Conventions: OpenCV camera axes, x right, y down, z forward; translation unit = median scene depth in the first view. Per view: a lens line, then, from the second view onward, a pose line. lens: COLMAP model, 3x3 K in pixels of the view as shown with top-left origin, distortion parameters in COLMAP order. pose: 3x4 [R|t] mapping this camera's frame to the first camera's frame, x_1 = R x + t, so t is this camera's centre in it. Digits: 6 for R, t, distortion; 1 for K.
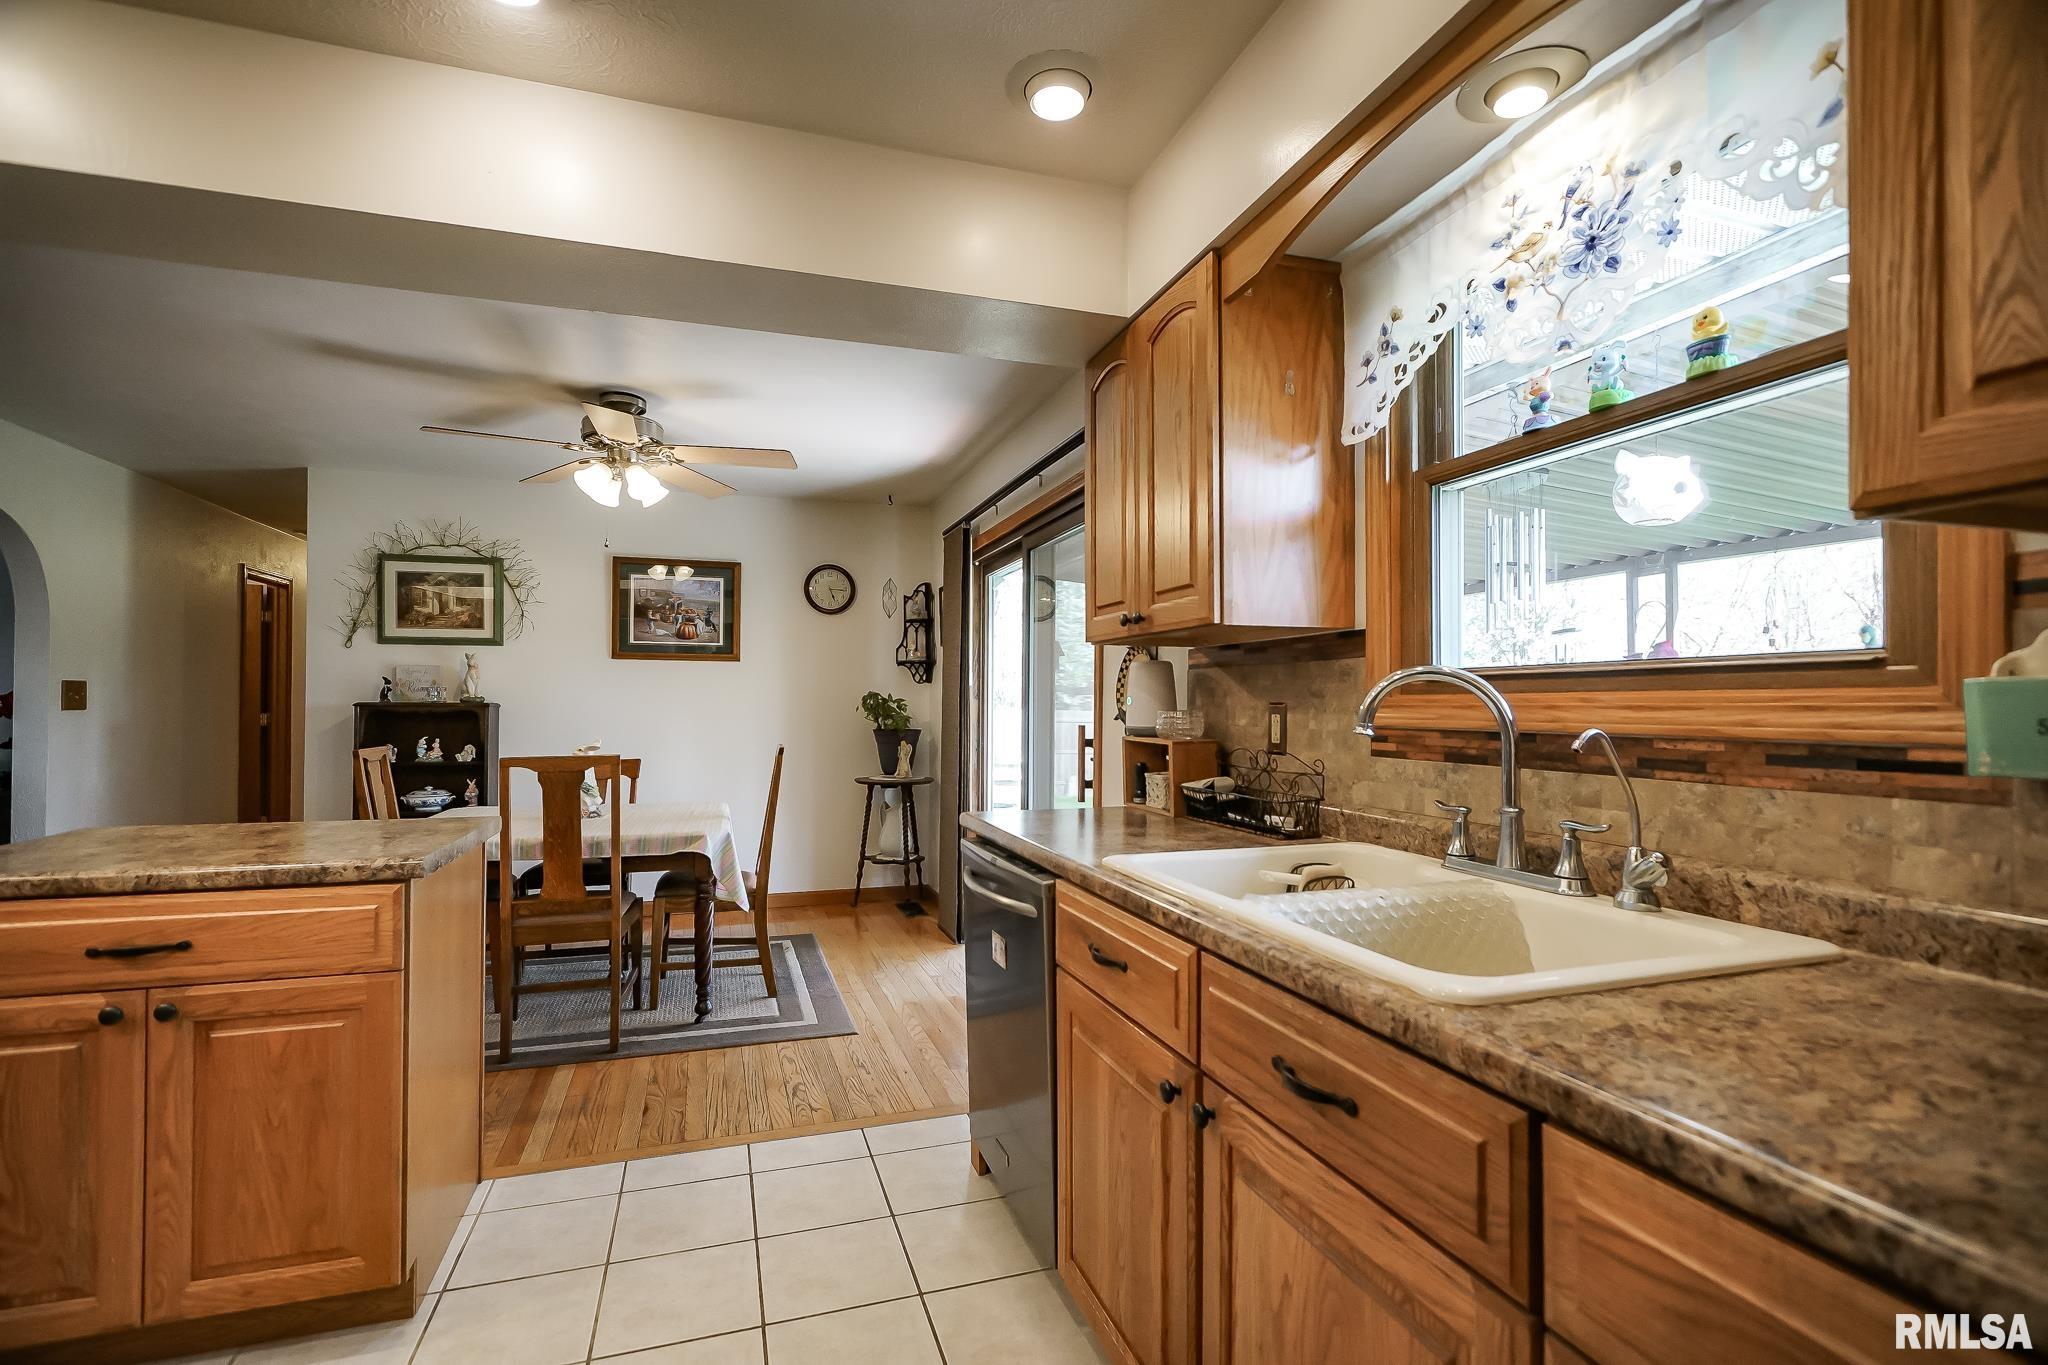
lens RADIAL K [[858.4, 0, 962.4], [0, 858.4, 692.8], [0, 0, 1]] dist [0.000121, 0.000128]
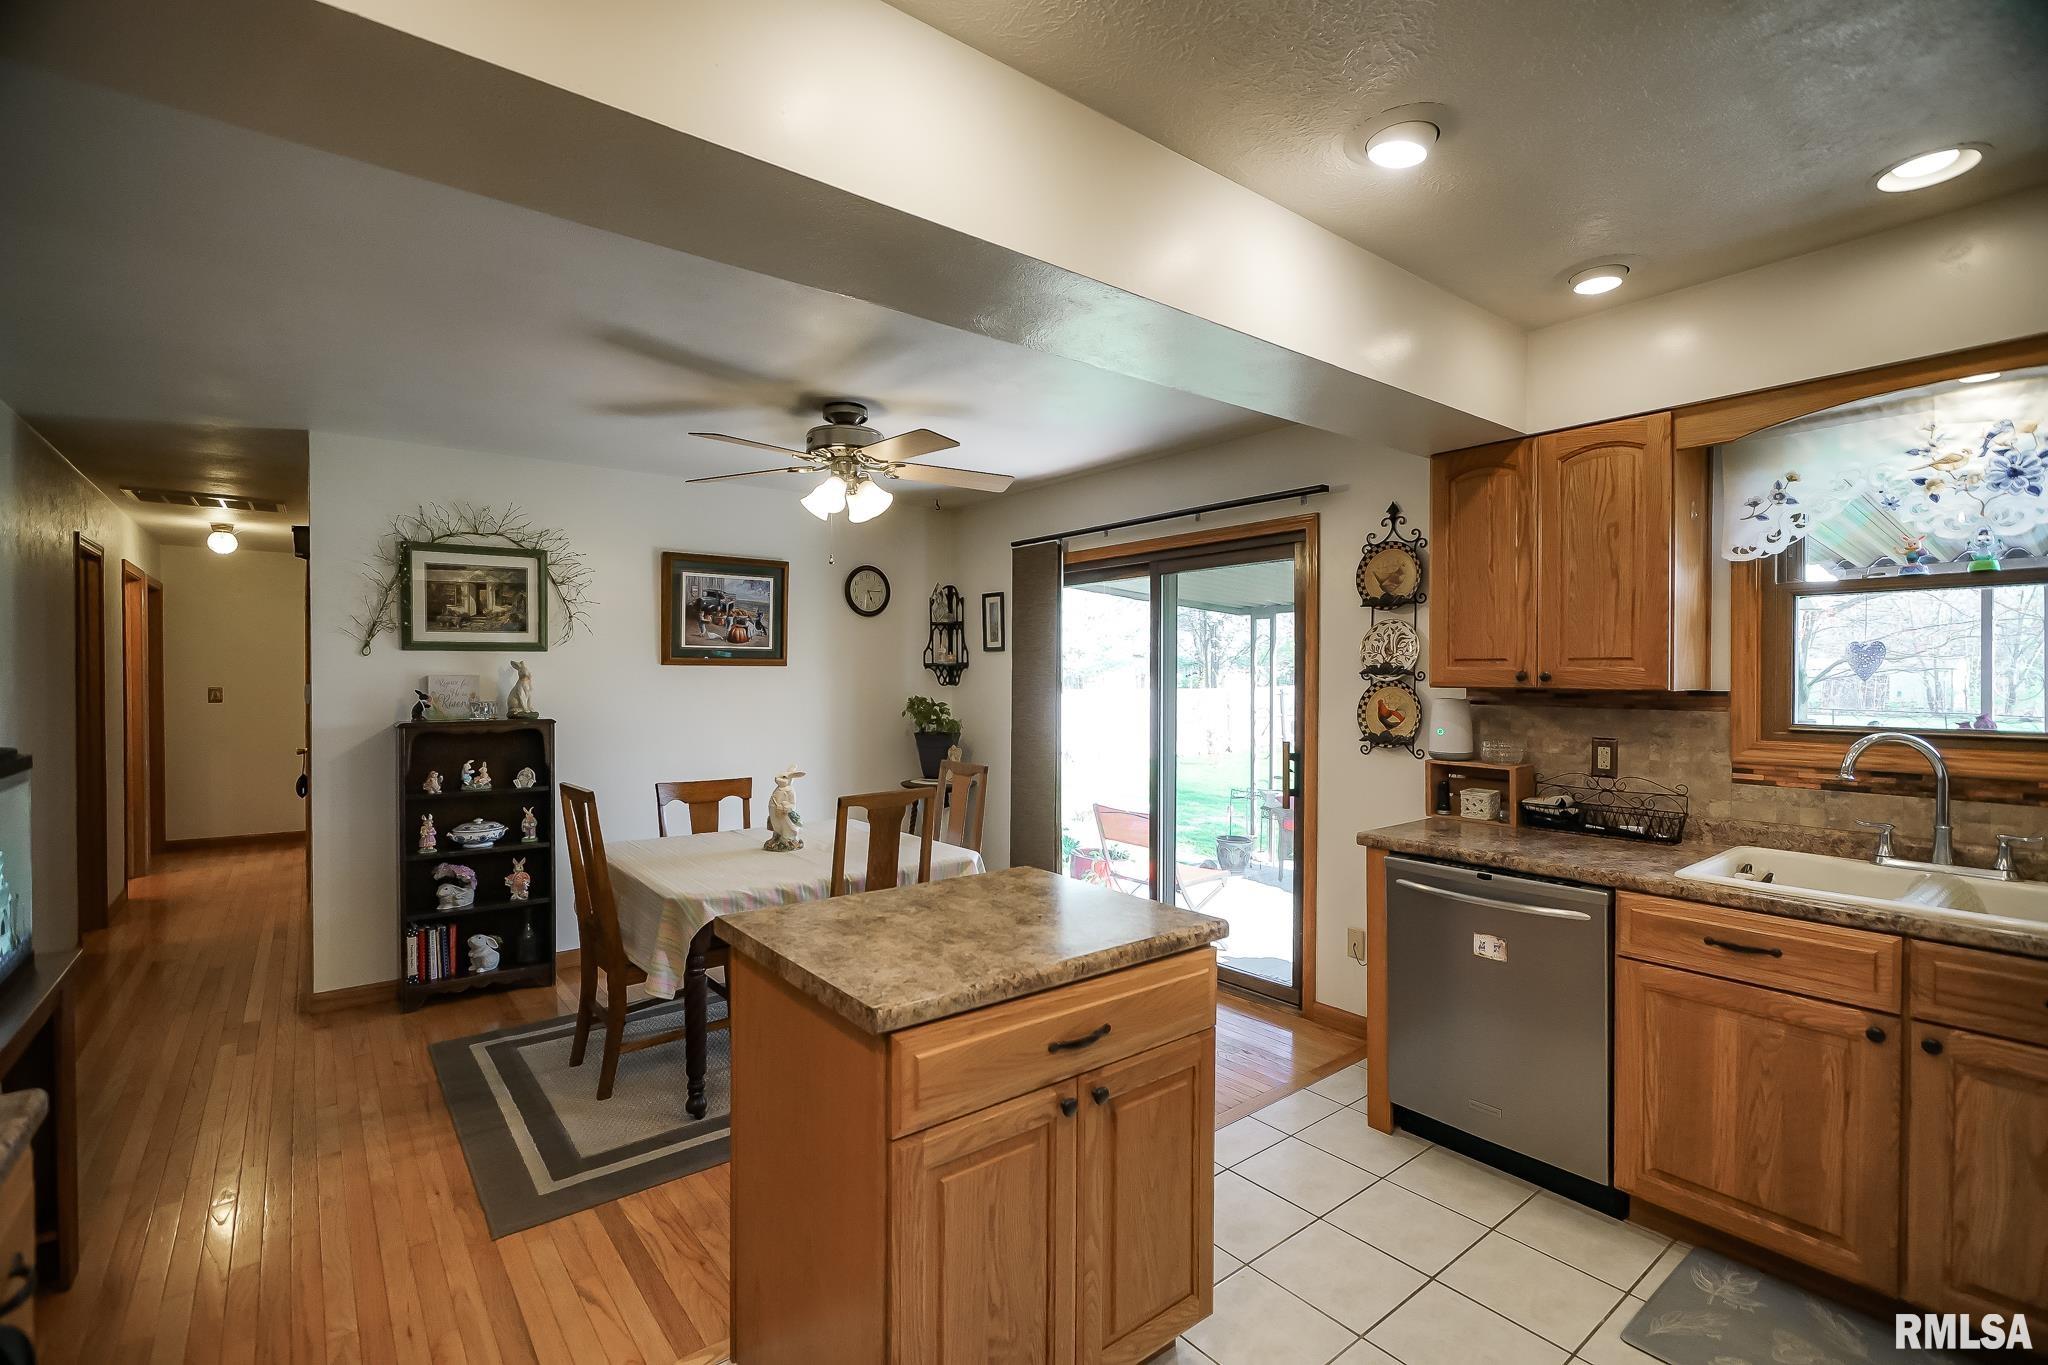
lens RADIAL K [[875.9, 0, 960.2], [0, 875.9, 683.9], [0, 0, 1]] dist [-0.000685, 0.000593]
pose [[0.945280, -0.006296, 0.326200, -0.528705], [-0.001409, 0.999726, 0.023381, -0.053331], [-0.326258, -0.022561, 0.945012, 0.028462]]
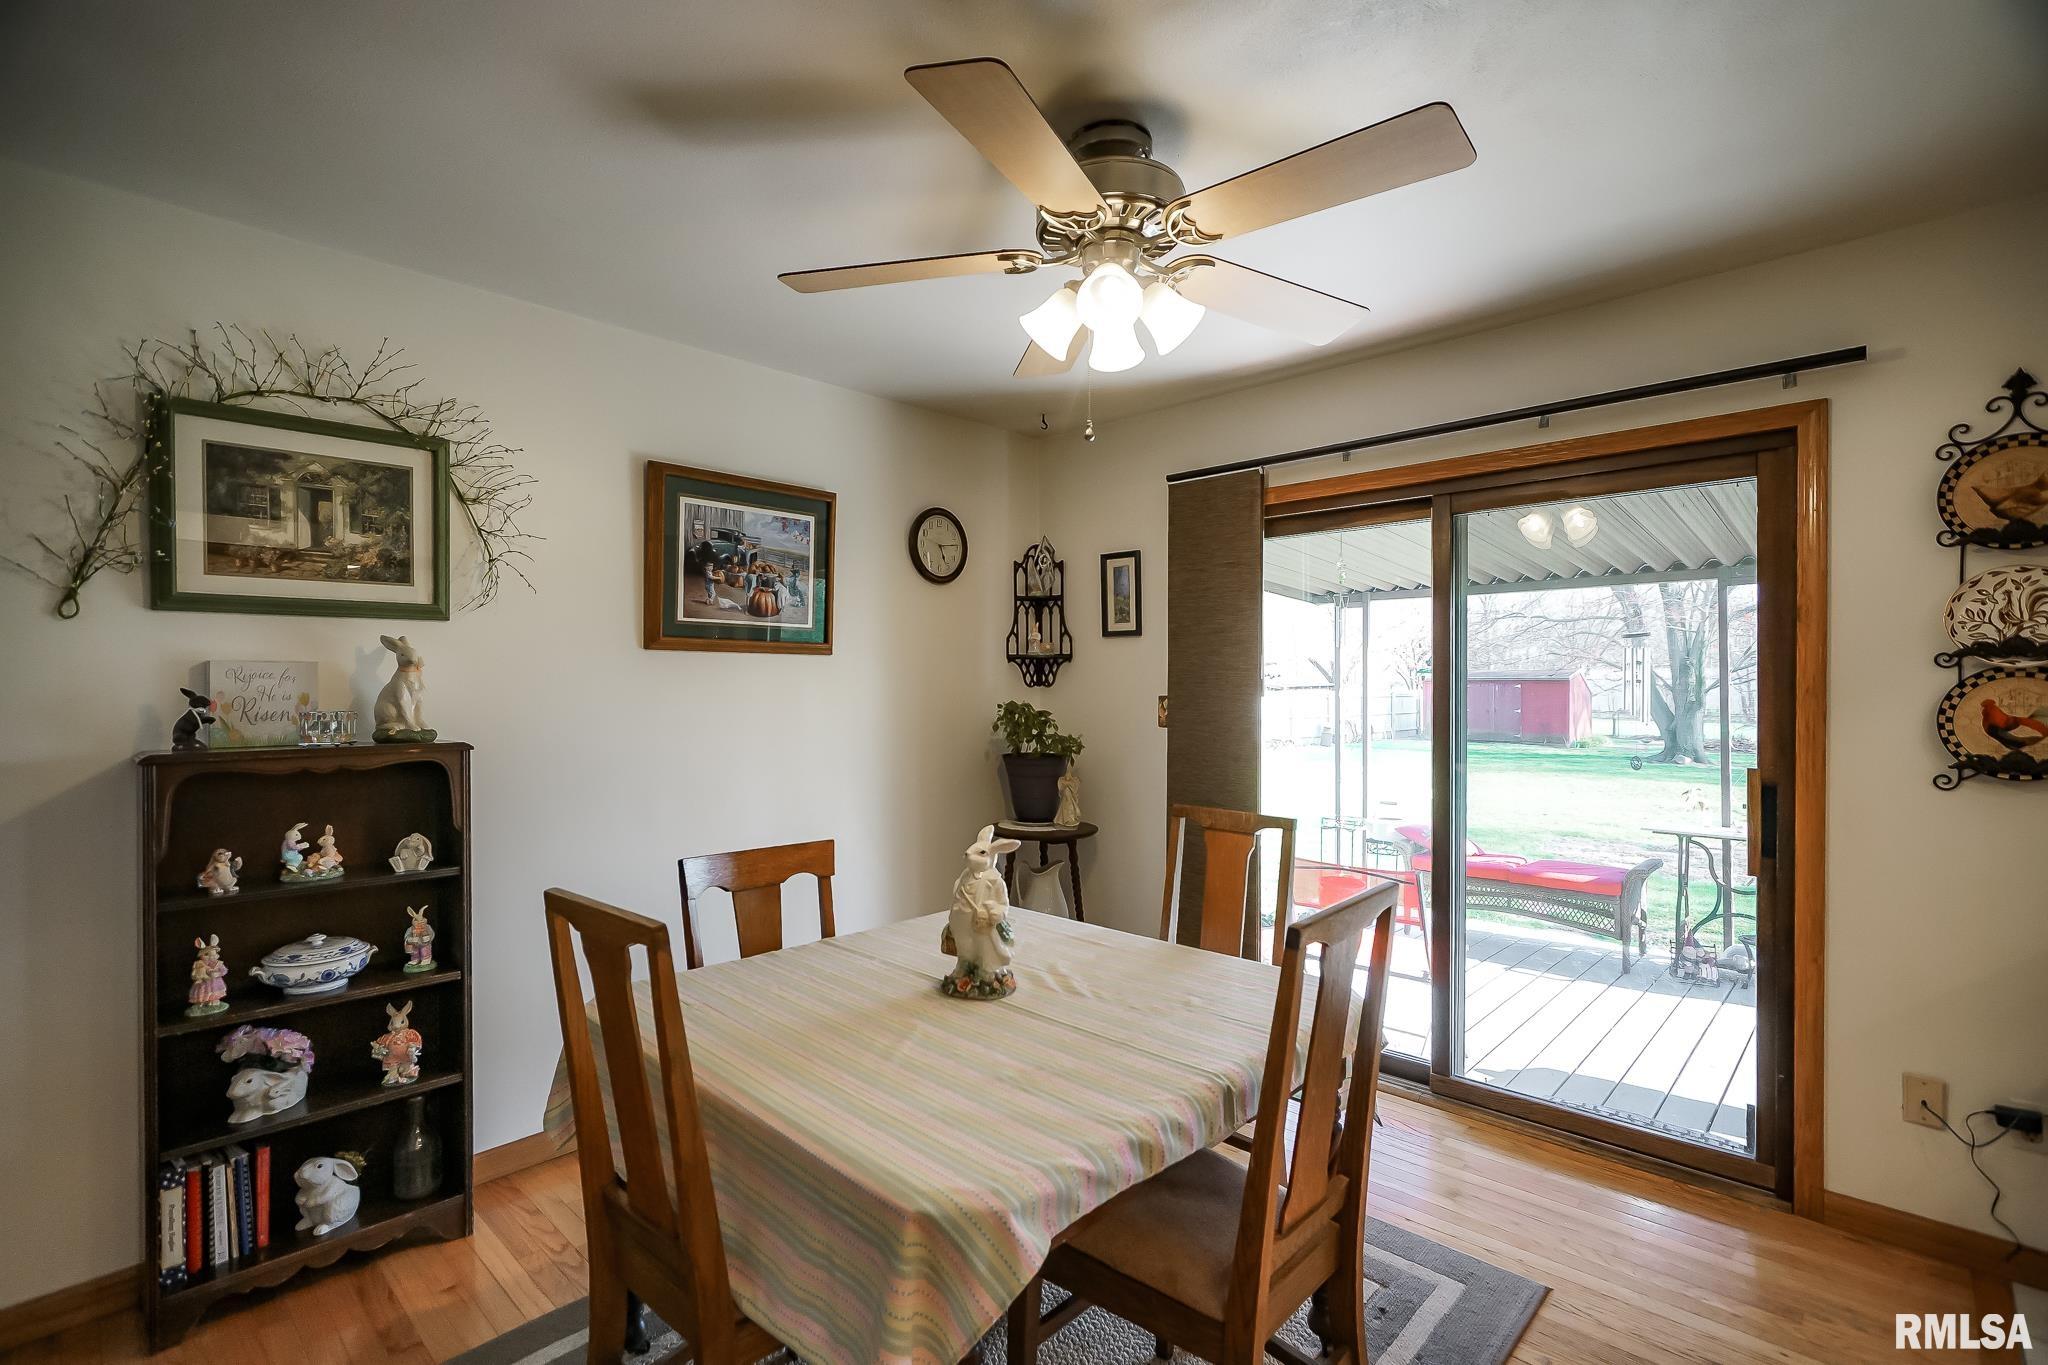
lens RADIAL K [[935.3, 0, 1000.6], [0, 935.3, 689.0], [0, 0, 1]] dist [-0.000071, 0.000627]
pose [[0.880823, -0.005555, 0.473413, -0.629341], [-0.003512, 0.999827, 0.018266, -0.033372], [-0.473433, -0.017752, 0.880651, 0.475484]]
